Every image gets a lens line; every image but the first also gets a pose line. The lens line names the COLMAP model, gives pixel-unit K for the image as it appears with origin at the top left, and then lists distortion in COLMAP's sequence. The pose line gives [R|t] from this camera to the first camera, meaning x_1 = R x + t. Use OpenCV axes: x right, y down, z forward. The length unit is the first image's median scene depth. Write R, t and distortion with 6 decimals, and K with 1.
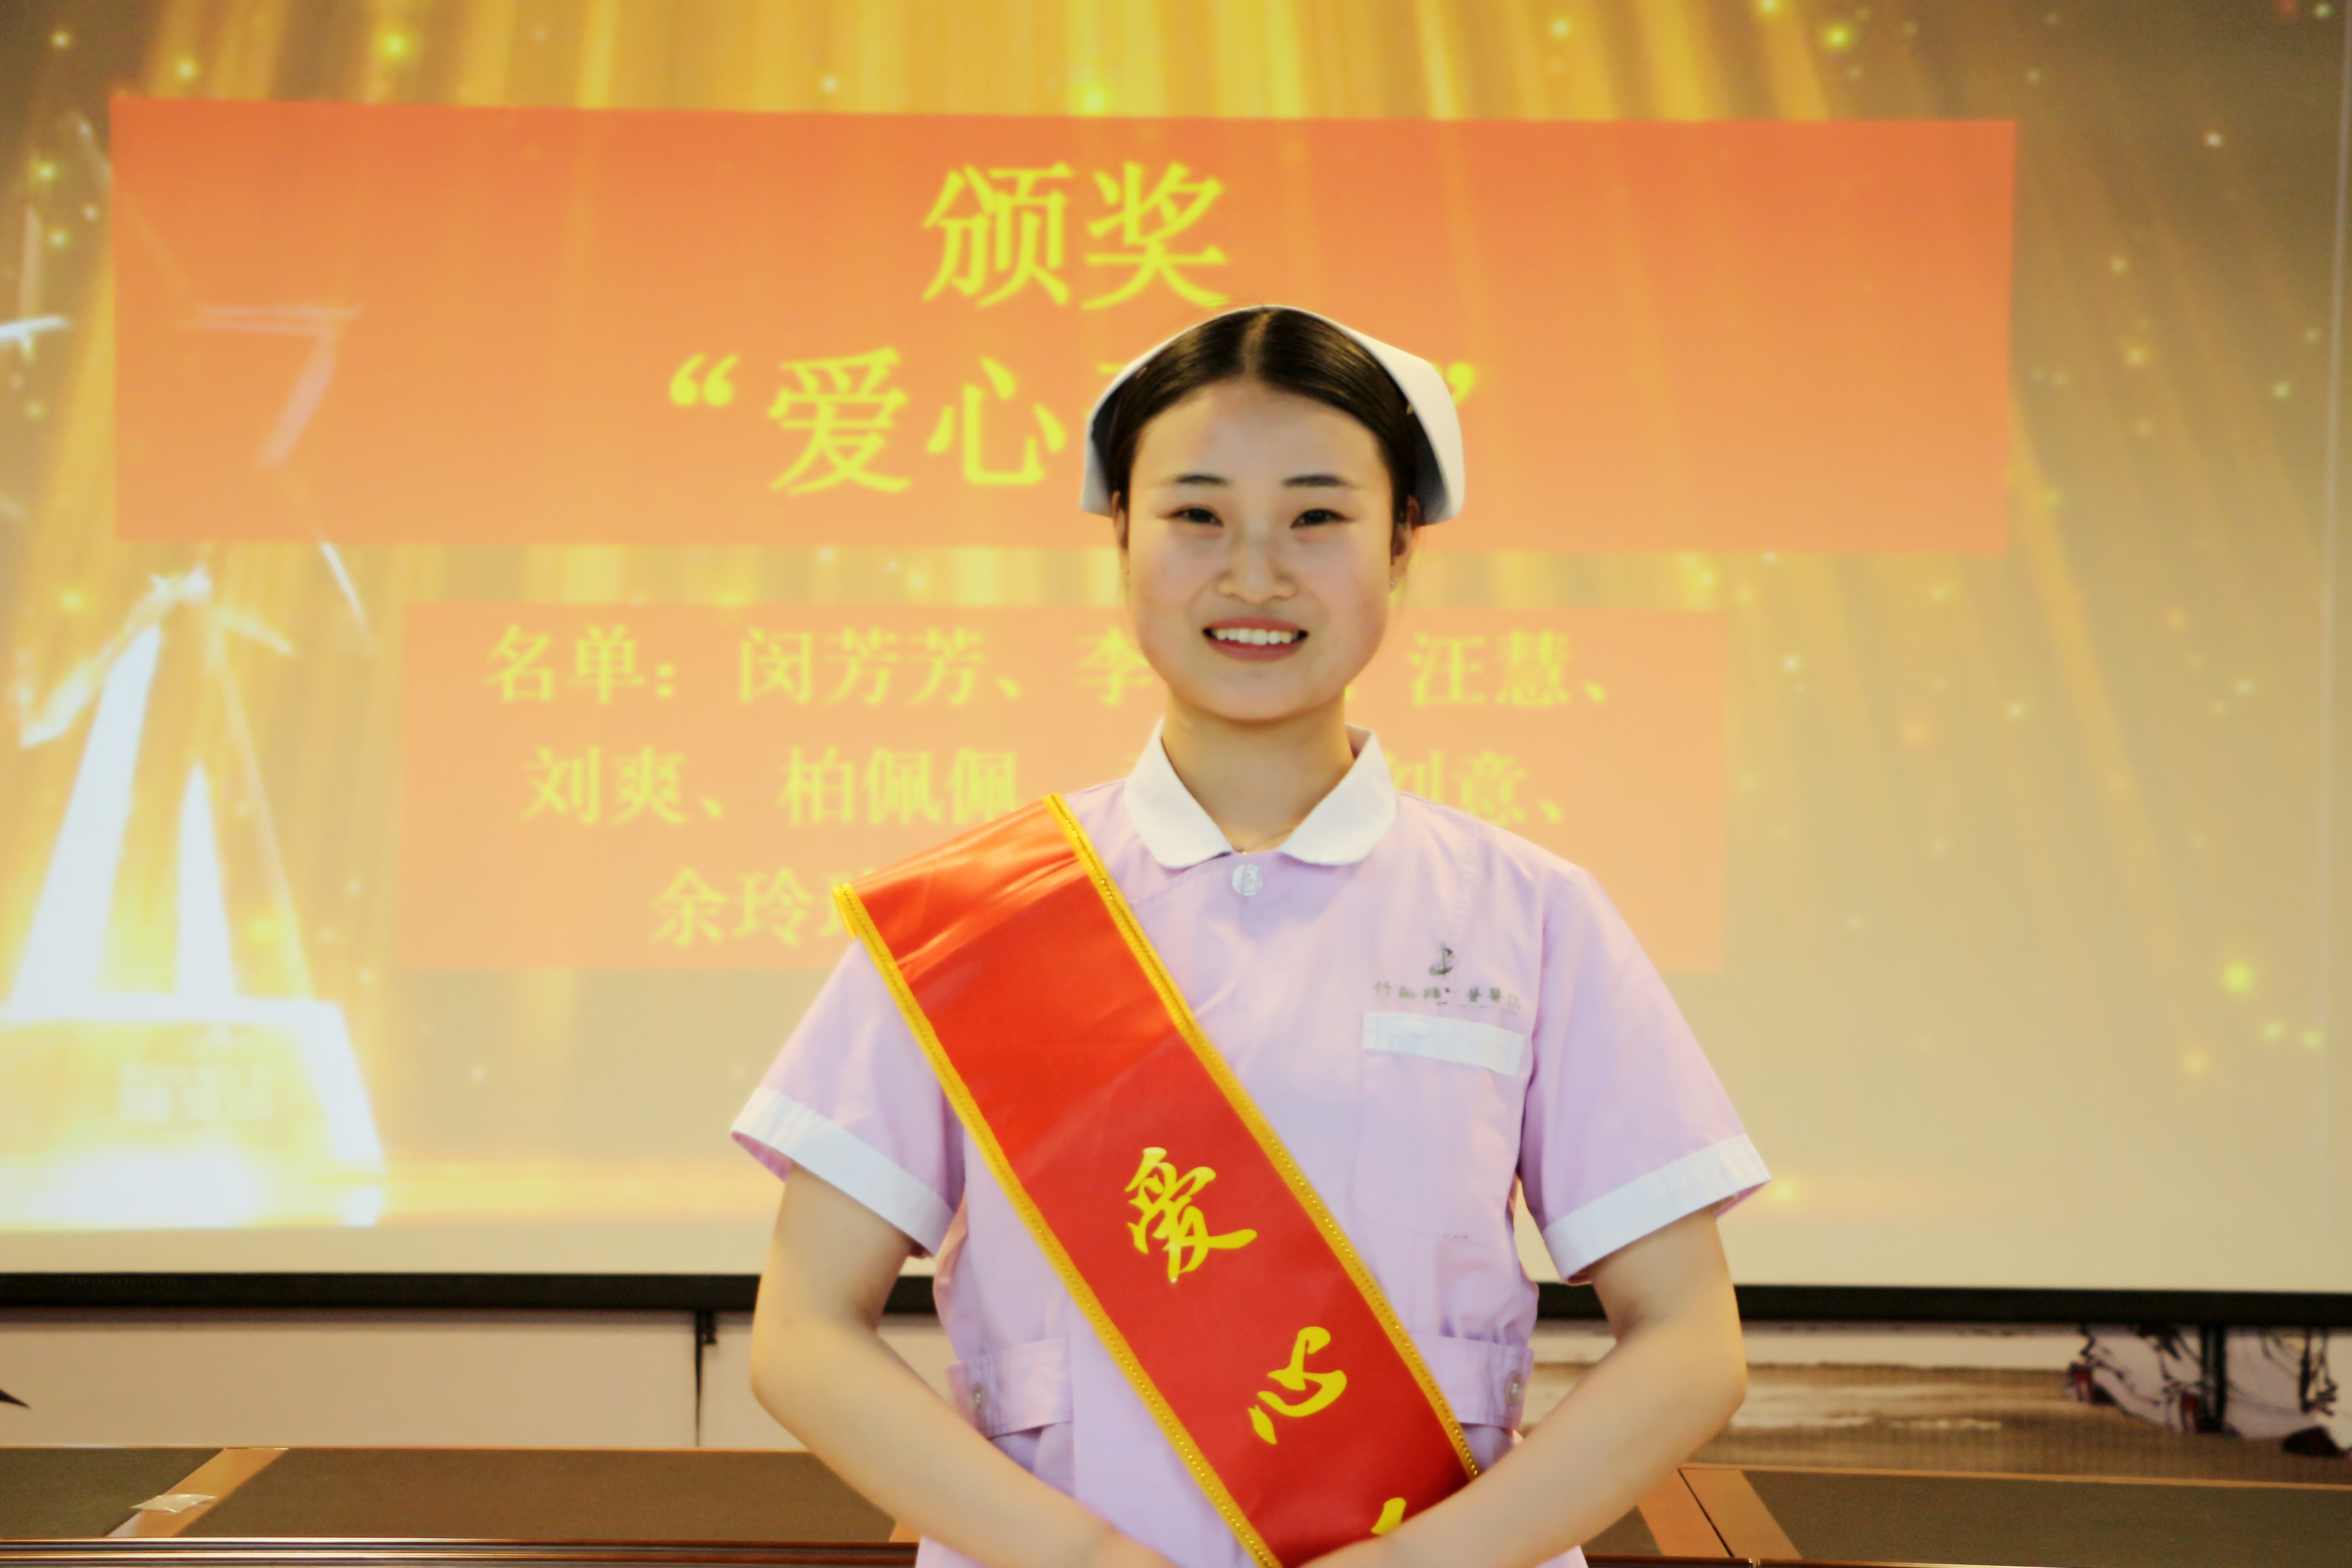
lens RADIAL K [[2347.3, 0, 1199.3], [0, 2347.3, 765.3], [0, 0, 1]] dist [0.151059, 0.000000]
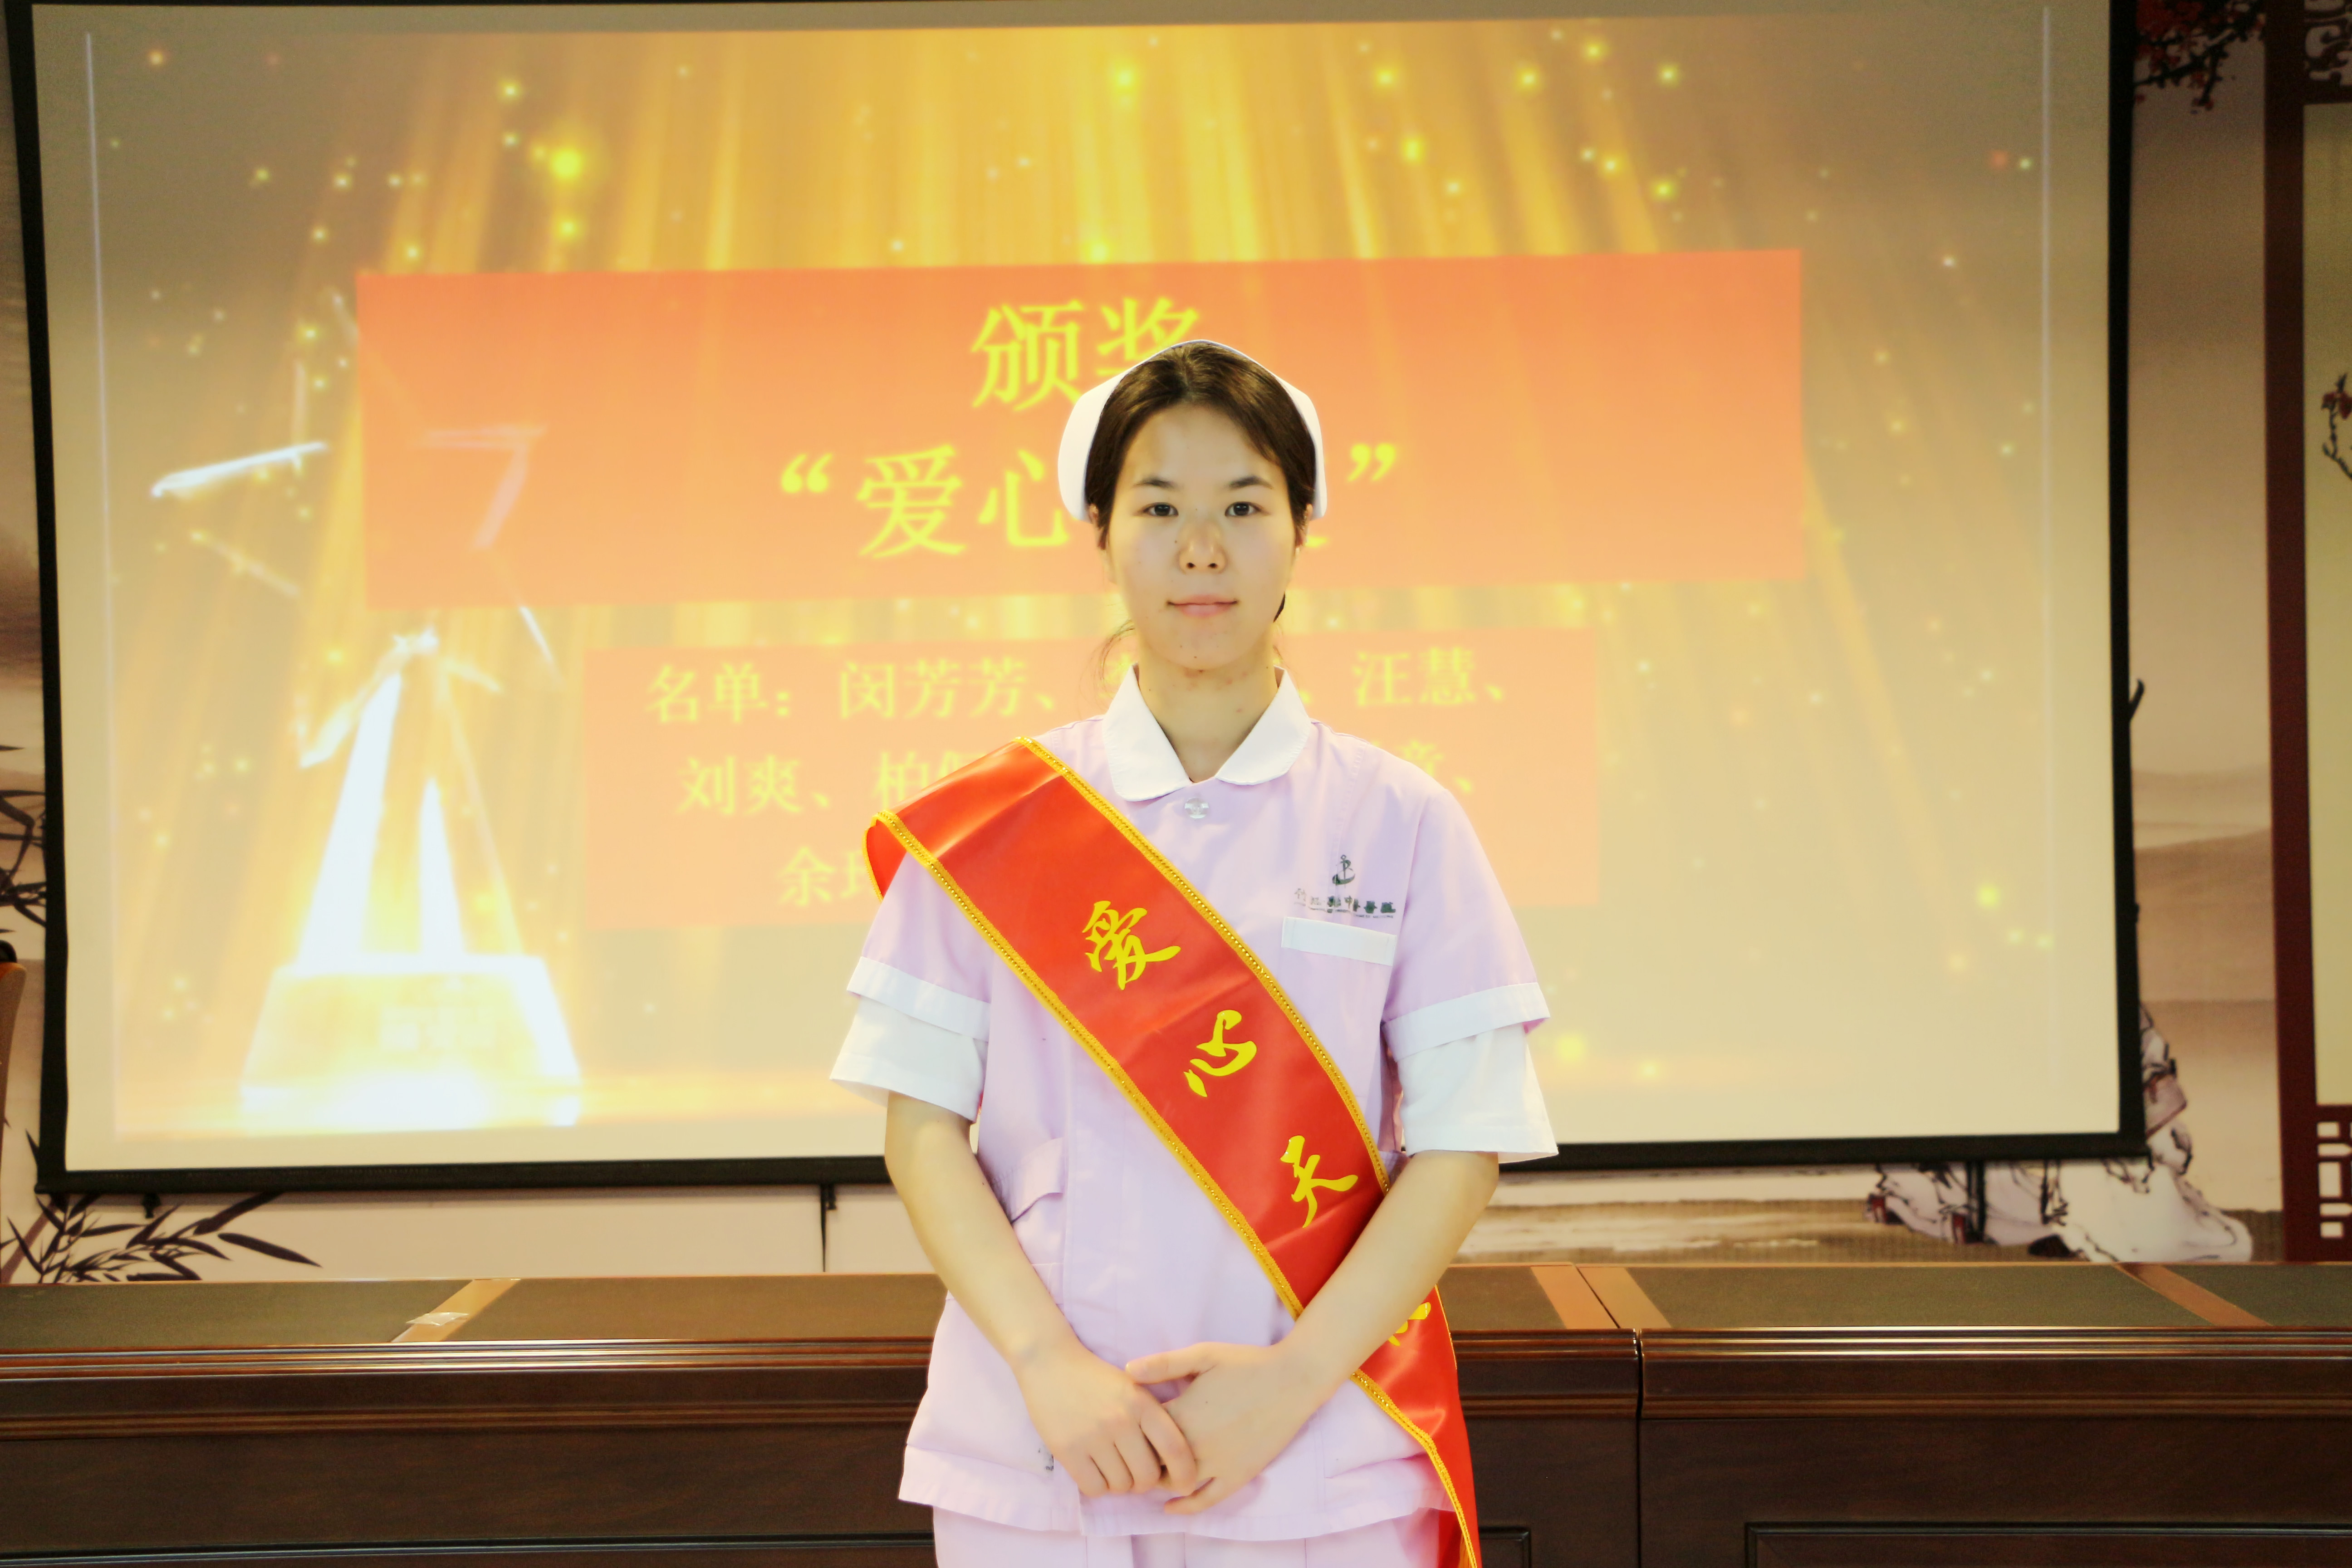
lens RADIAL K [[2491.9, 0, 1186.9], [0, 2491.9, 759.5], [0, 0, 1]] dist [0.173750, 0.000000]
pose [[0.999600, -0.027837, -0.005039, 0.003407], [0.027843, 0.999612, 0.000972, -0.000191], [0.005010, -0.001112, 0.999987, -0.381323]]
